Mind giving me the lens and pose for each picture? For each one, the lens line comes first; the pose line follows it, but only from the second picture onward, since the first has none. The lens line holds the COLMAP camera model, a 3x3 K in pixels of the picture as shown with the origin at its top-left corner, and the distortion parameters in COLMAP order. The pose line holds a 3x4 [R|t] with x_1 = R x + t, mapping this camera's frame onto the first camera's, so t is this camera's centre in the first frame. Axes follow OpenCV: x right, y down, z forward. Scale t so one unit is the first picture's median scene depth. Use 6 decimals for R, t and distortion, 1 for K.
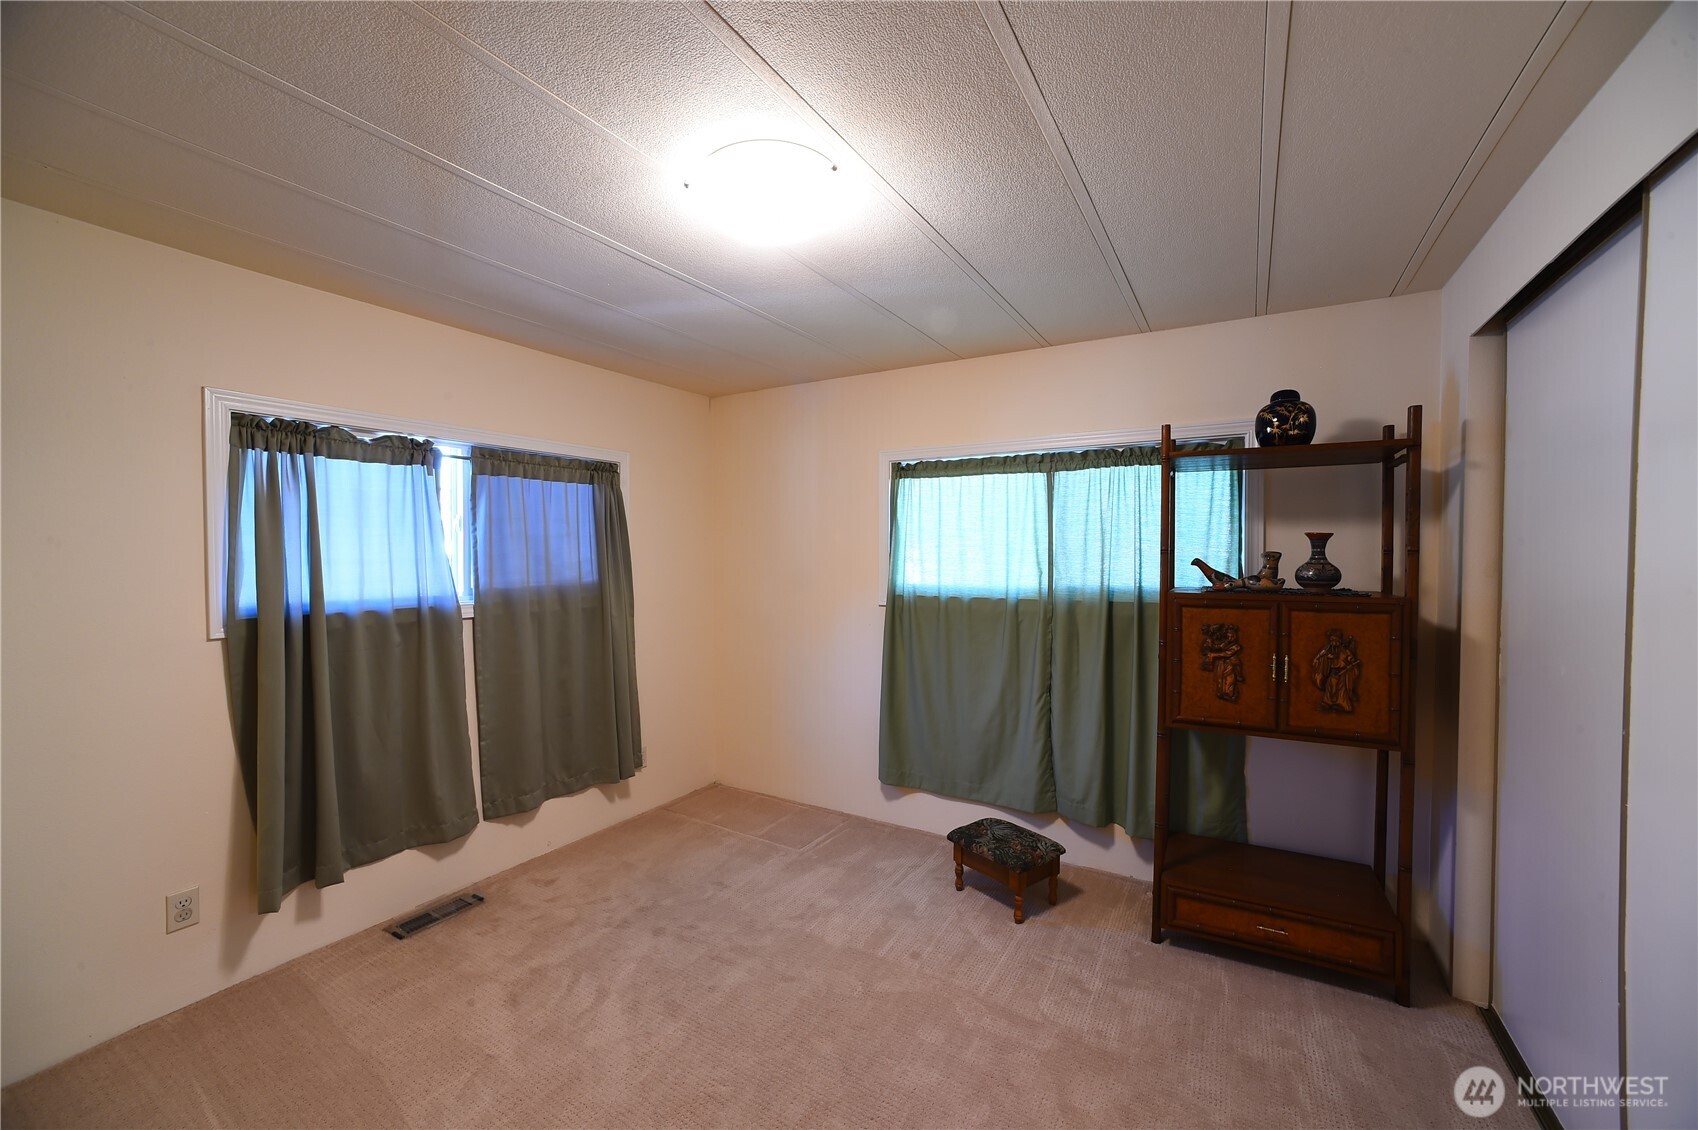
lens RADIAL K [[670.3, 0, 840.1], [0, 670.3, 566.2], [0, 0, 1]] dist [-0.065428, 0.029526]
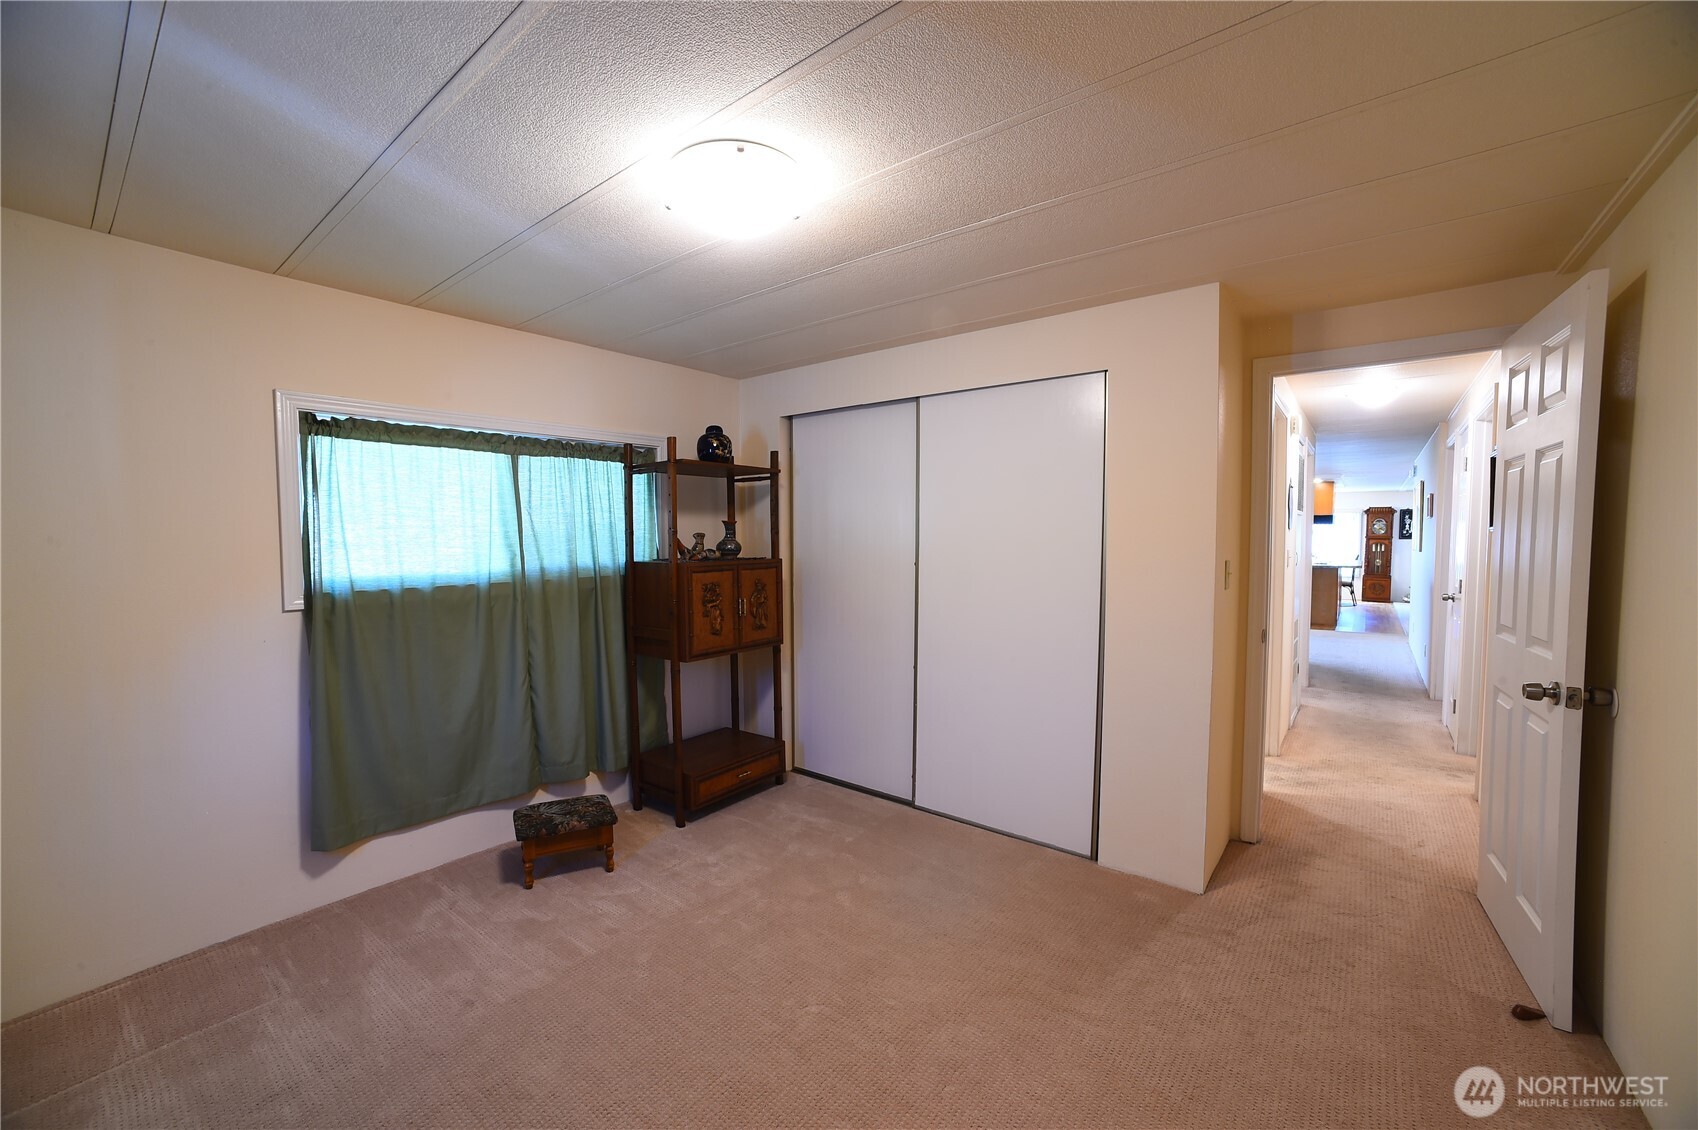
lens RADIAL K [[670.3, 0, 840.1], [0, 670.3, 566.2], [0, 0, 1]] dist [-0.065428, 0.029526]
pose [[0.142732, -0.050061, 0.988495, -0.670705], [0.024212, 0.998598, 0.047077, -0.008921], [-0.989465, 0.017215, 0.143744, 0.410880]]
